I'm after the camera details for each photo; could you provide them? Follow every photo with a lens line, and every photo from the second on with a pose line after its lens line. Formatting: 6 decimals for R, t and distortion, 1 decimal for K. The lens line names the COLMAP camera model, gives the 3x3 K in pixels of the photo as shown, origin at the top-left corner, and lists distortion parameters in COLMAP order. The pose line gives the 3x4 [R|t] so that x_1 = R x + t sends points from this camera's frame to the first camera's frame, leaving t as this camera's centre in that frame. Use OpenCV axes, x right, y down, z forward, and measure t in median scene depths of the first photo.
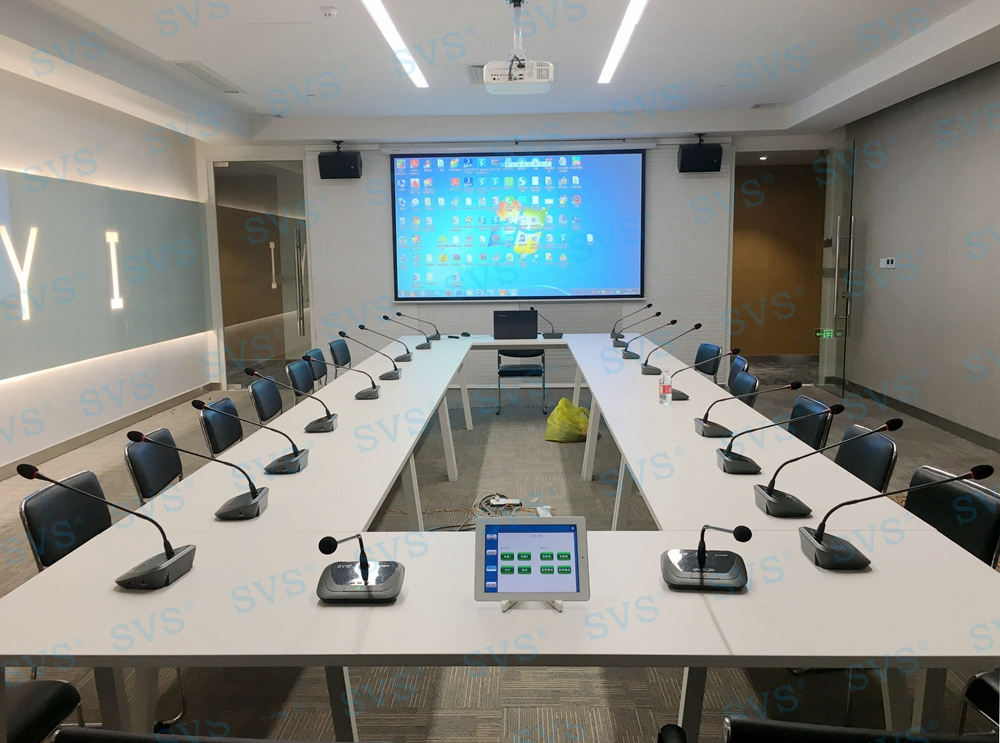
lens RADIAL K [[837.6, 0, 500.0], [0, 837.6, 371.5], [0, 0, 1]] dist [0.075566, 0.002552]
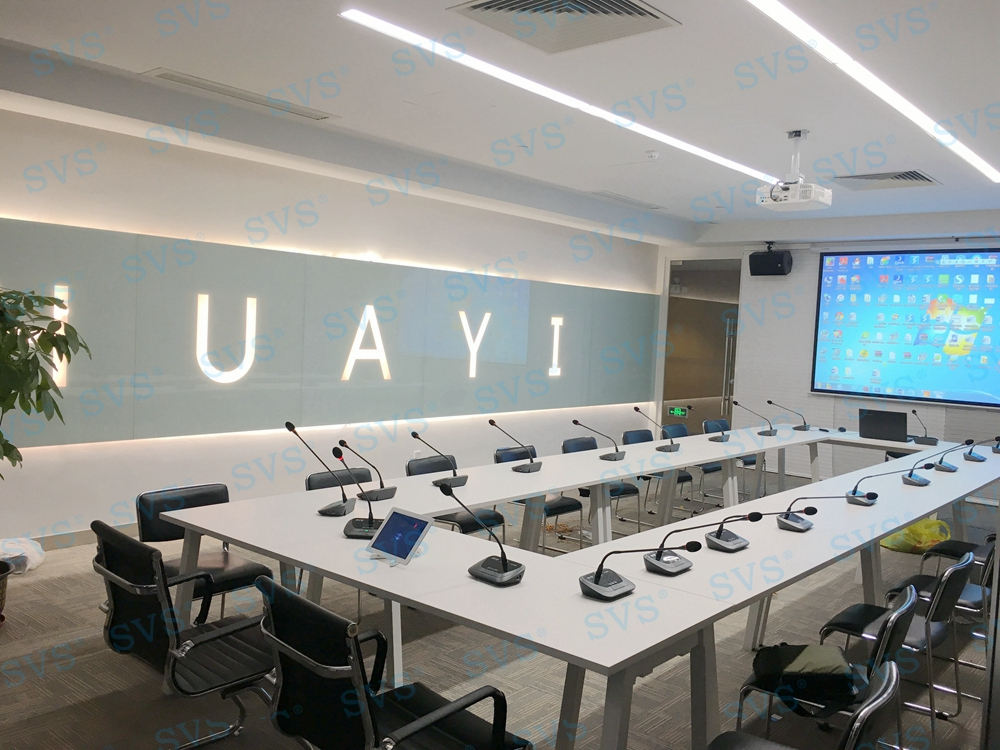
lens RADIAL K [[848.5, 0, 500.0], [0, 848.5, 375.0], [0, 0, 1]] dist [0.002473, -0.005040]
pose [[0.768270, 0.084636, -0.634507, 0.244369], [-0.142702, 0.988921, -0.040876, -0.007568], [0.624018, 0.121949, 0.771836, -0.043136]]
